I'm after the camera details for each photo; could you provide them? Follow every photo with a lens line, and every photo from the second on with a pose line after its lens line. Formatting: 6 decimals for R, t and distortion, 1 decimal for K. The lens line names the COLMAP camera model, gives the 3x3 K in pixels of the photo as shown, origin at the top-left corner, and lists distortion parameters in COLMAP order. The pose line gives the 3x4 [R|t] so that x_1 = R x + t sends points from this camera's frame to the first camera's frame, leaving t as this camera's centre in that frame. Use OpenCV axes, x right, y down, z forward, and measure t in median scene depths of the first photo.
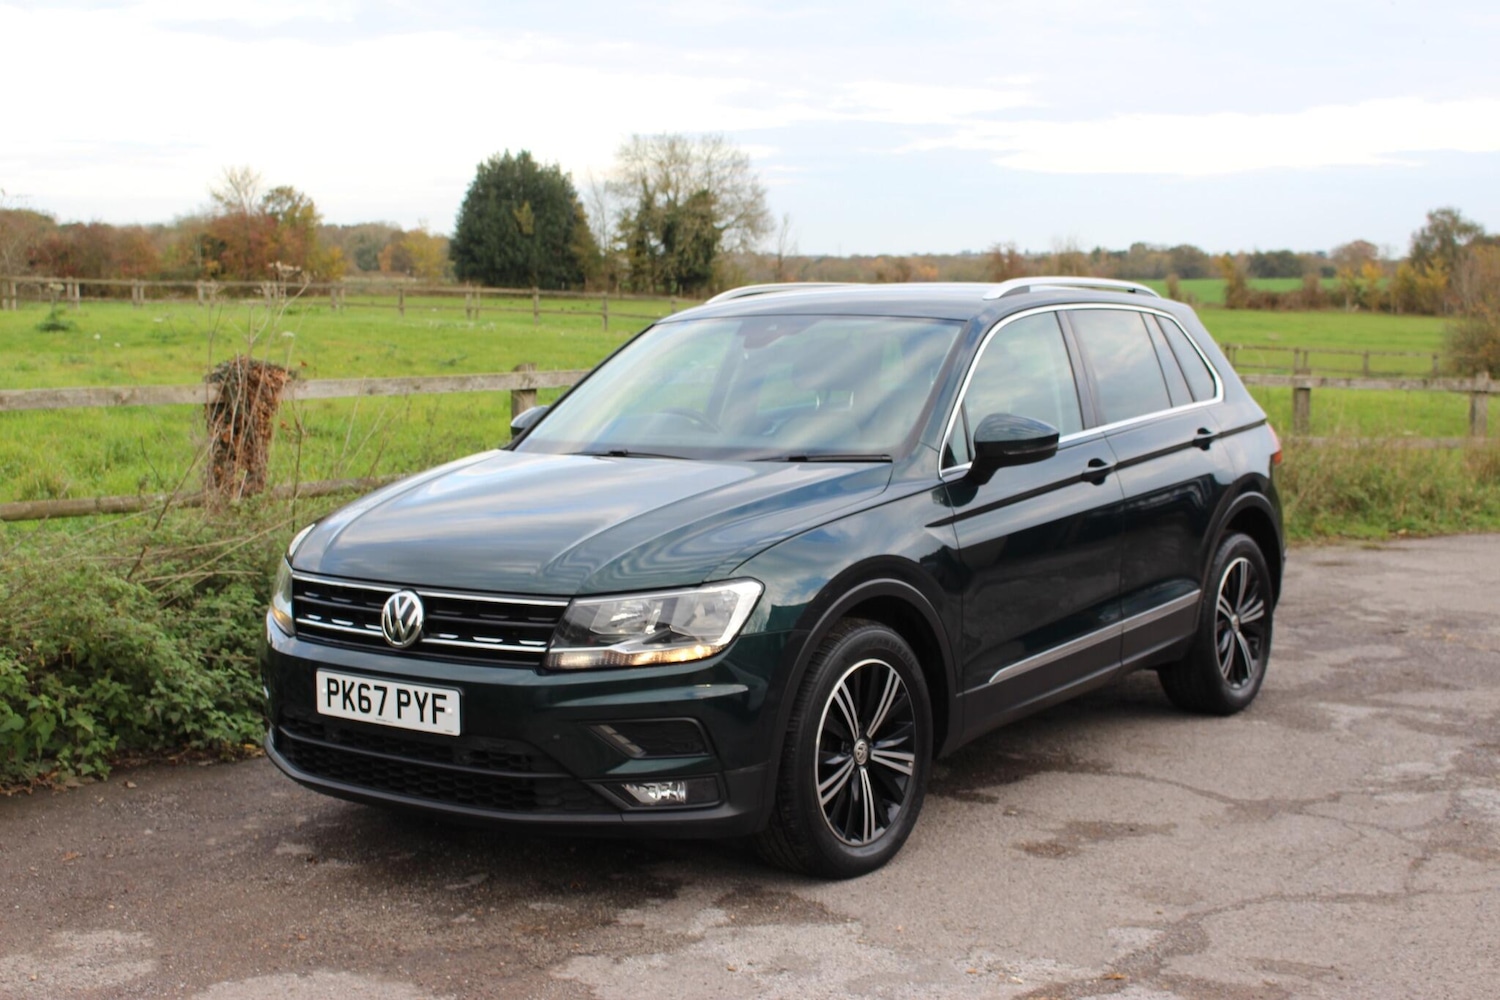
lens RADIAL K [[1918.7, 0, 741.2], [0, 1918.7, 526.5], [0, 0, 1]] dist [-0.069533, 0.000000]
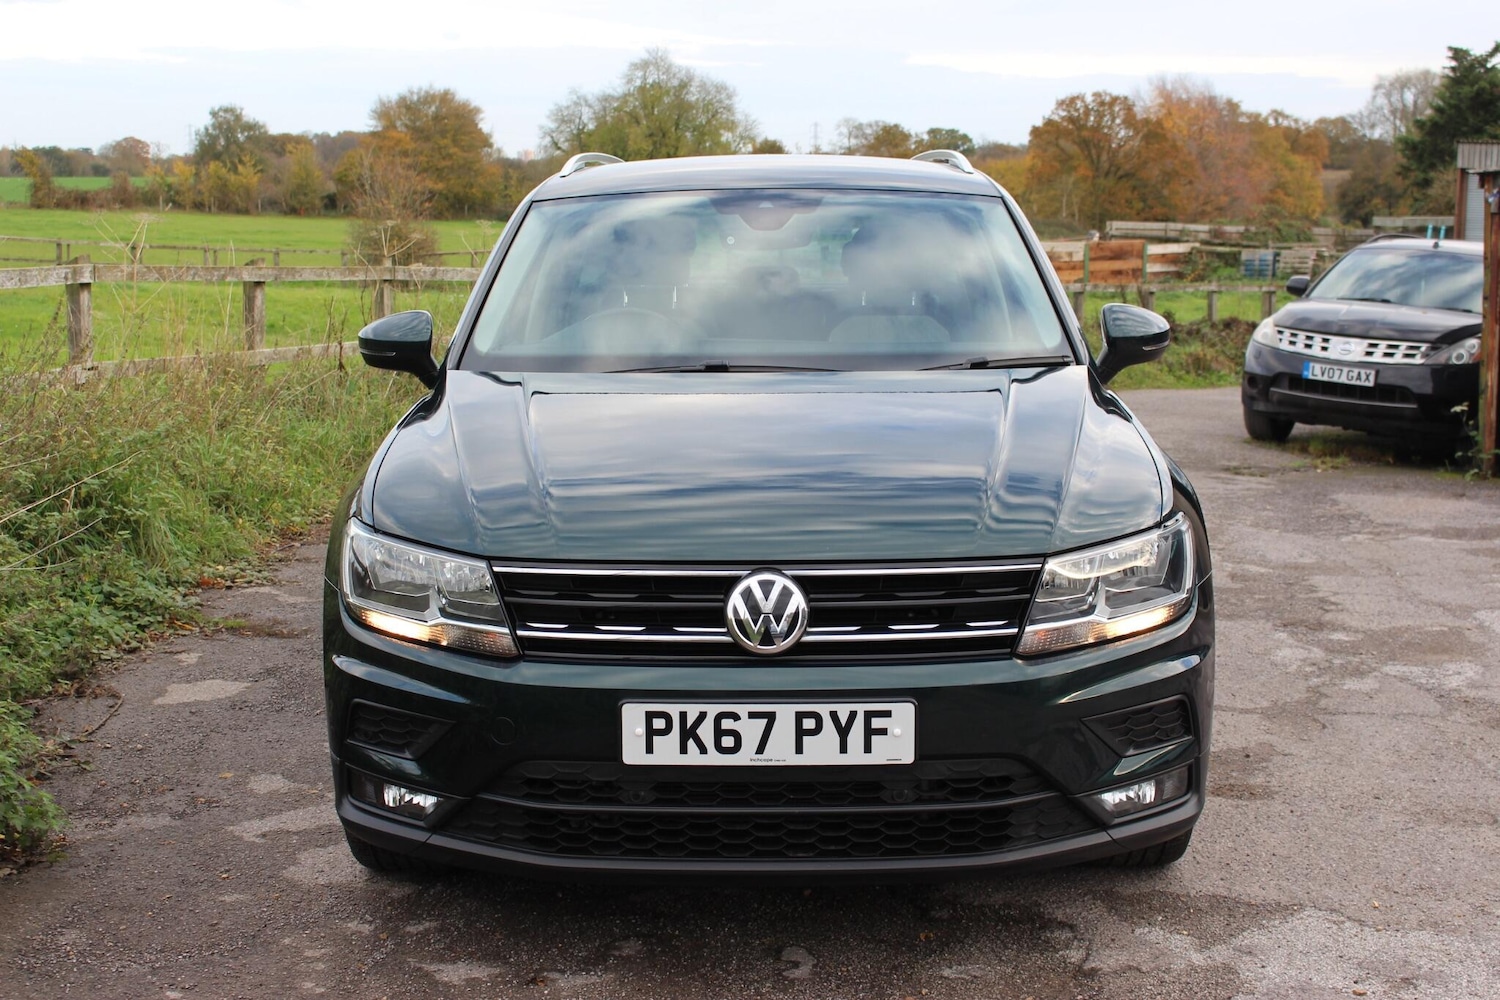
lens RADIAL K [[1974.8, 0, 766.4], [0, 1974.8, 530.5], [0, 0, 1]] dist [-0.066191, 0.000000]
pose [[0.812860, -0.086566, 0.575991, -0.408859], [0.058168, 0.996015, 0.067603, -0.020876], [-0.579548, -0.021448, 0.814656, 0.287558]]
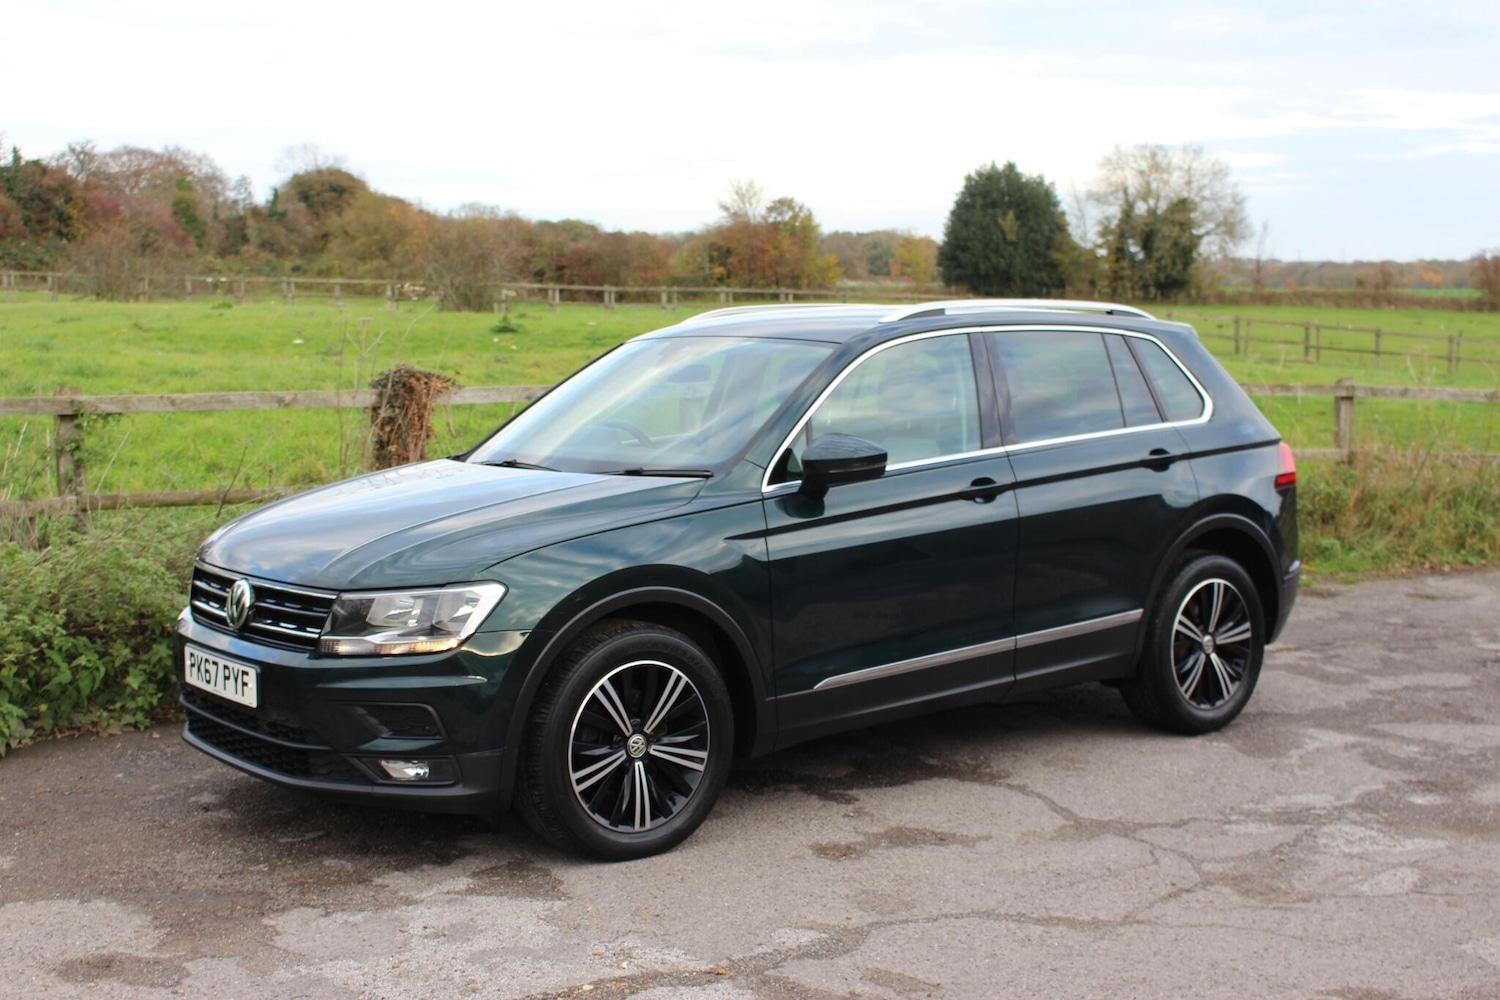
lens RADIAL K [[1827.2, 0, 747.1], [0, 1827.2, 516.2], [0, 0, 1]] dist [-0.079918, 0.000000]
pose [[0.965472, 0.030593, -0.258706, 0.277197], [-0.030988, 0.999517, 0.002550, -0.011621], [0.258659, 0.005554, 0.965953, 0.016816]]
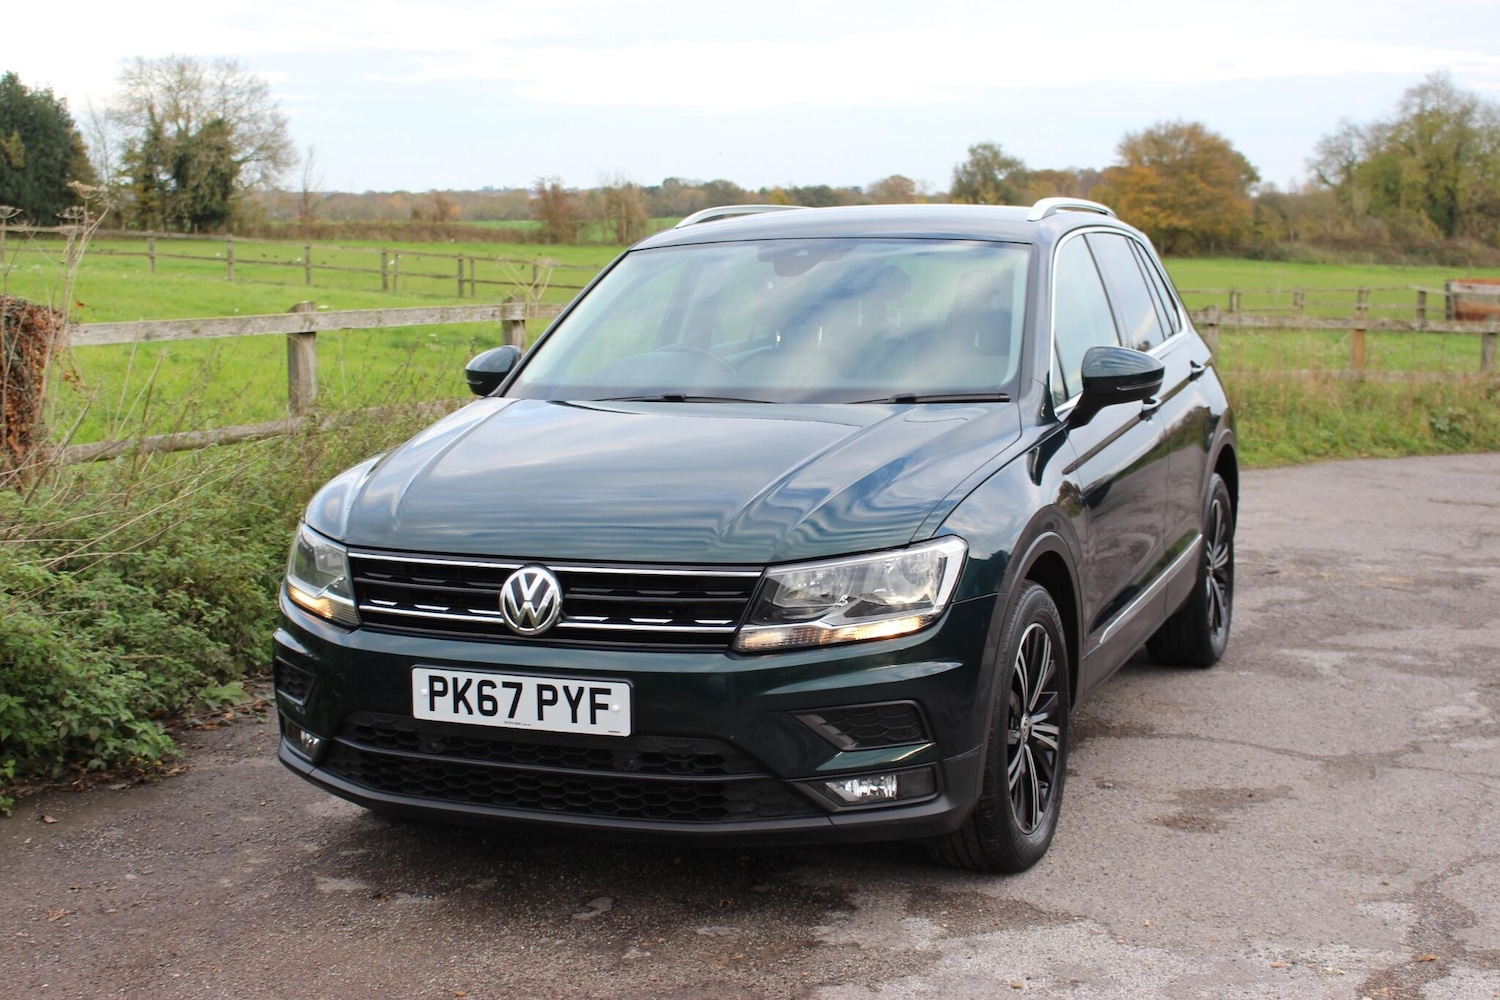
lens RADIAL K [[2044.6, 0, 736.8], [0, 2044.6, 514.8], [0, 0, 1]] dist [-0.063977, 0.000000]
pose [[0.972587, -0.032448, 0.230262, -0.203238], [0.028642, 0.999393, 0.019852, -0.002587], [-0.230767, -0.012712, 0.972926, 0.081701]]
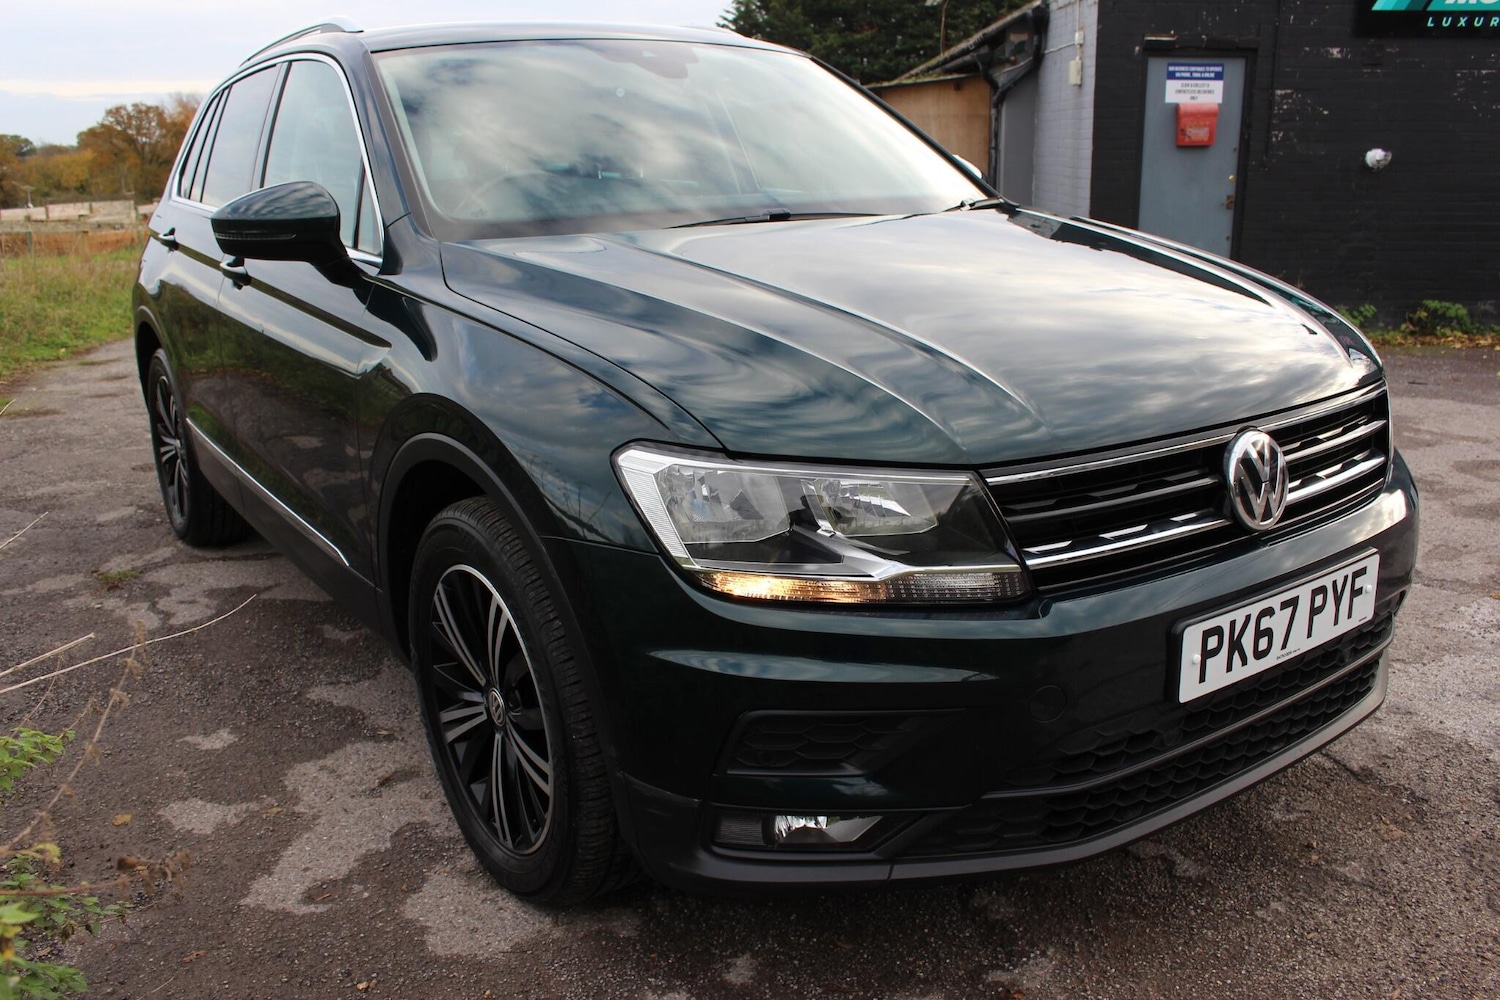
lens RADIAL K [[1259.8, 0, 784.7], [0, 1259.8, 504.3], [0, 0, 1]] dist [-0.123288, 0.070430]
pose [[0.309439, -0.247298, 0.918200, -0.393763], [0.121280, 0.967970, 0.219830, -0.030969], [-0.943154, 0.043335, 0.329520, 0.702280]]
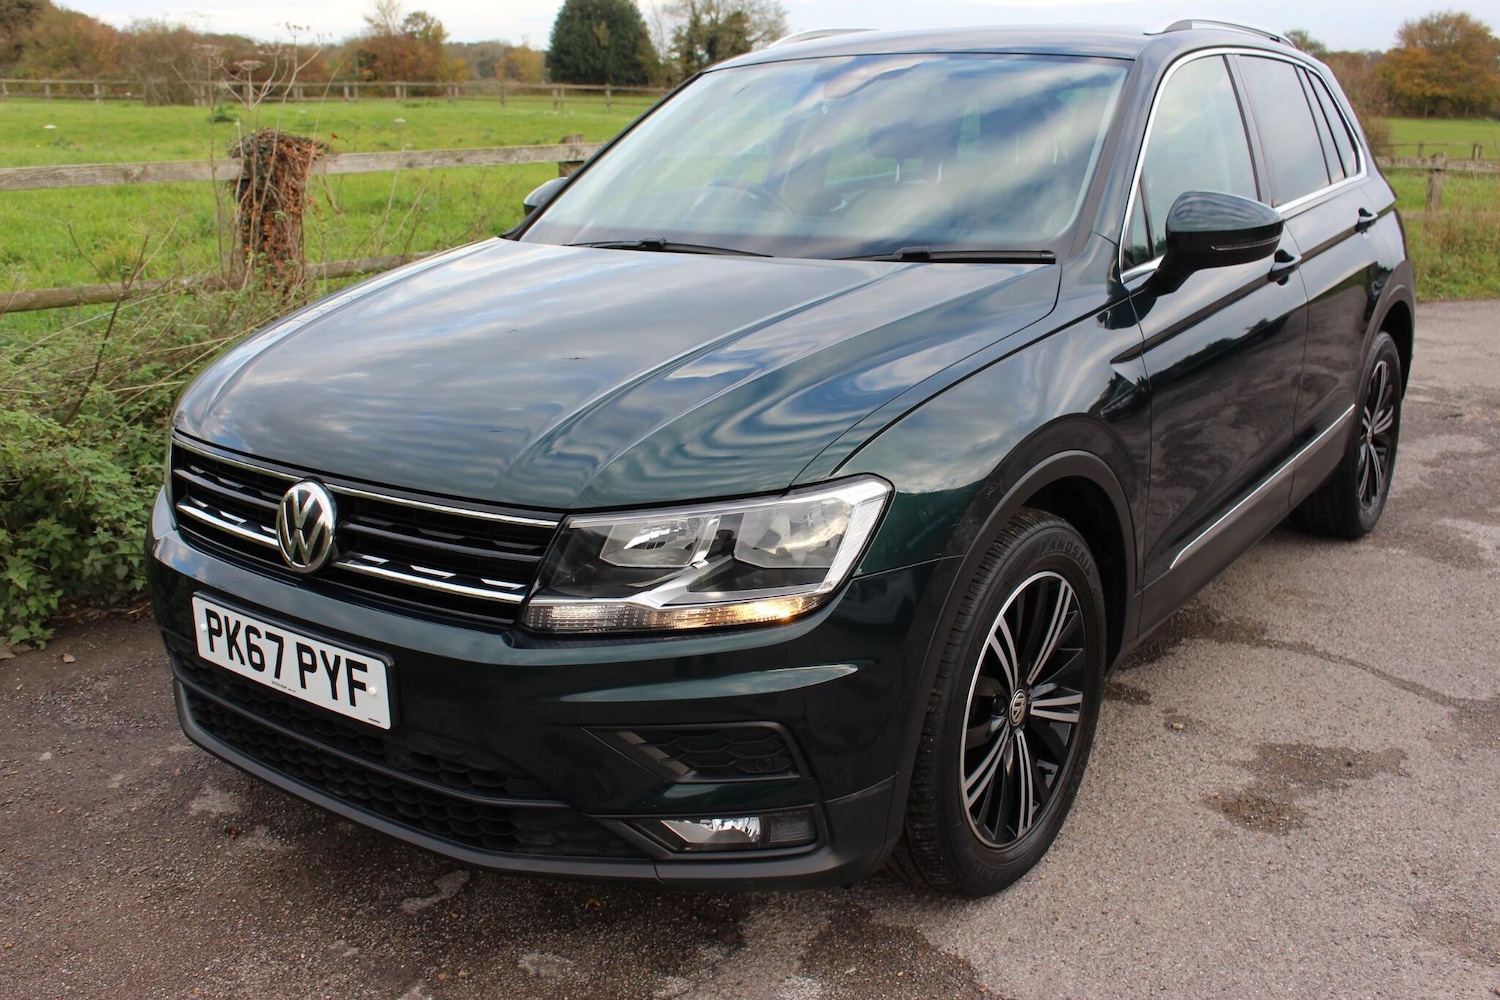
lens RADIAL K [[1385.6, 0, 749.0], [0, 1385.6, 513.9], [0, 0, 1]] dist [-0.082761, 0.000000]
pose [[0.999929, 0.000342, -0.011952, -0.018254], [0.001754, 0.984576, 0.174948, -0.023789], [0.011828, -0.174956, 0.984505, 0.388130]]
